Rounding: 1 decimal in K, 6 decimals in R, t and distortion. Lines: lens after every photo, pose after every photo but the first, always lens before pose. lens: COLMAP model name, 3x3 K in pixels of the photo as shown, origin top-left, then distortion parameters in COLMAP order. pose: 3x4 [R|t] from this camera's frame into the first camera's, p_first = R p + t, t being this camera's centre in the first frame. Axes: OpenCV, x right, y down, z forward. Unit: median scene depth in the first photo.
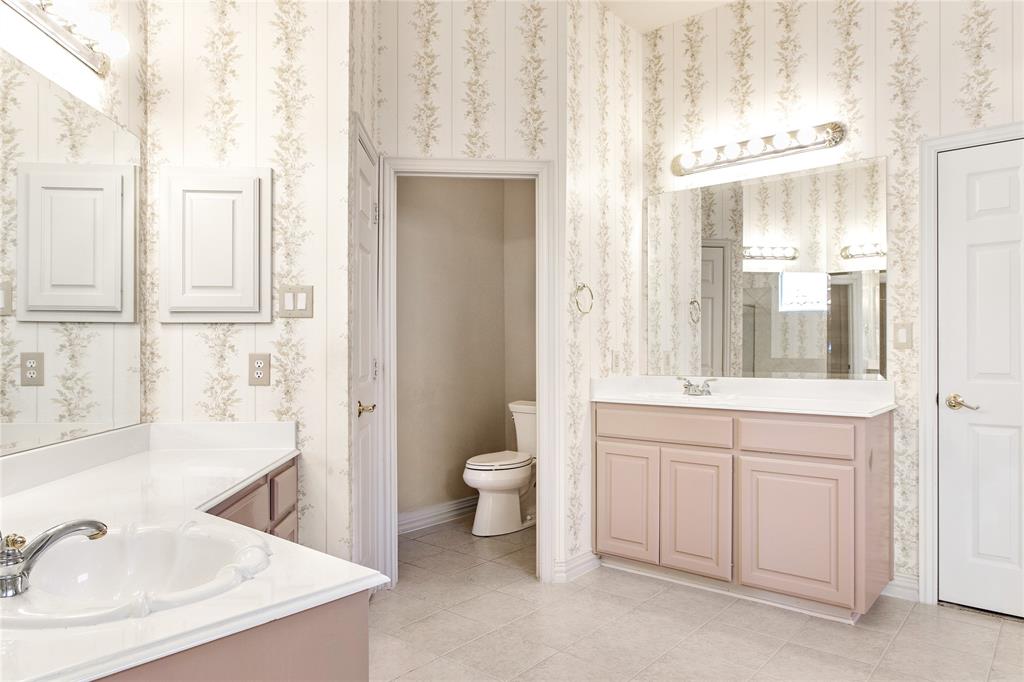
lens RADIAL K [[686.3, 0, 514.5], [0, 686.3, 346.4], [0, 0, 1]] dist [-0.003310, -0.000426]
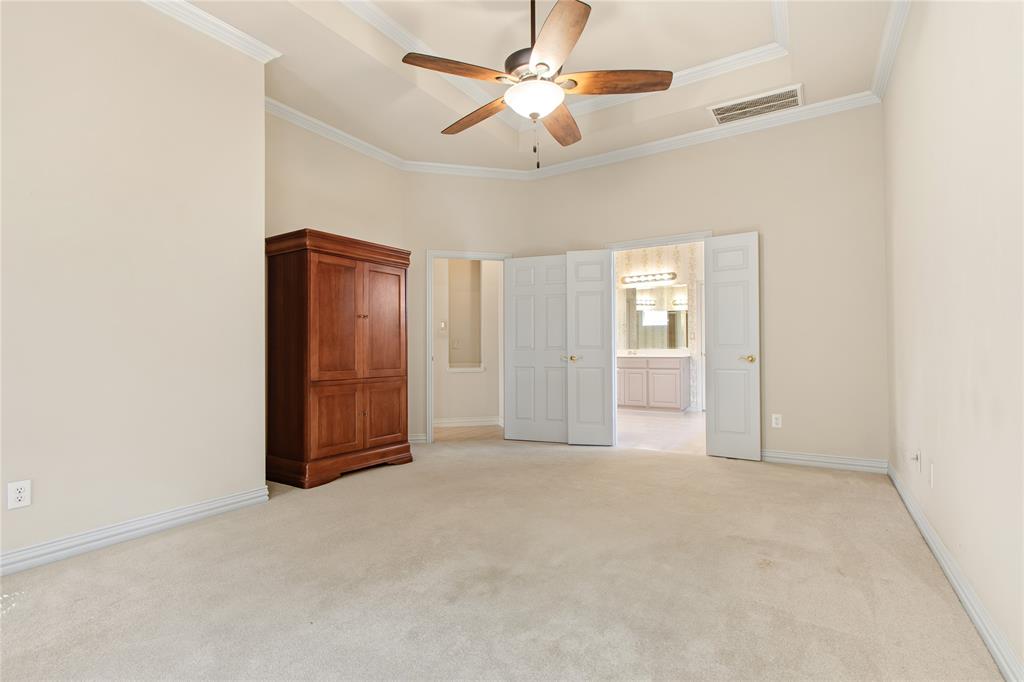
lens RADIAL K [[474.3, 0, 509.6], [0, 474.3, 340.6], [0, 0, 1]] dist [0.000505, 0.000000]
pose [[0.992188, -0.006151, 0.124600, -0.521858], [0.007284, 0.999936, -0.008643, 0.018304], [-0.124539, 0.009483, 0.992169, -1.014677]]
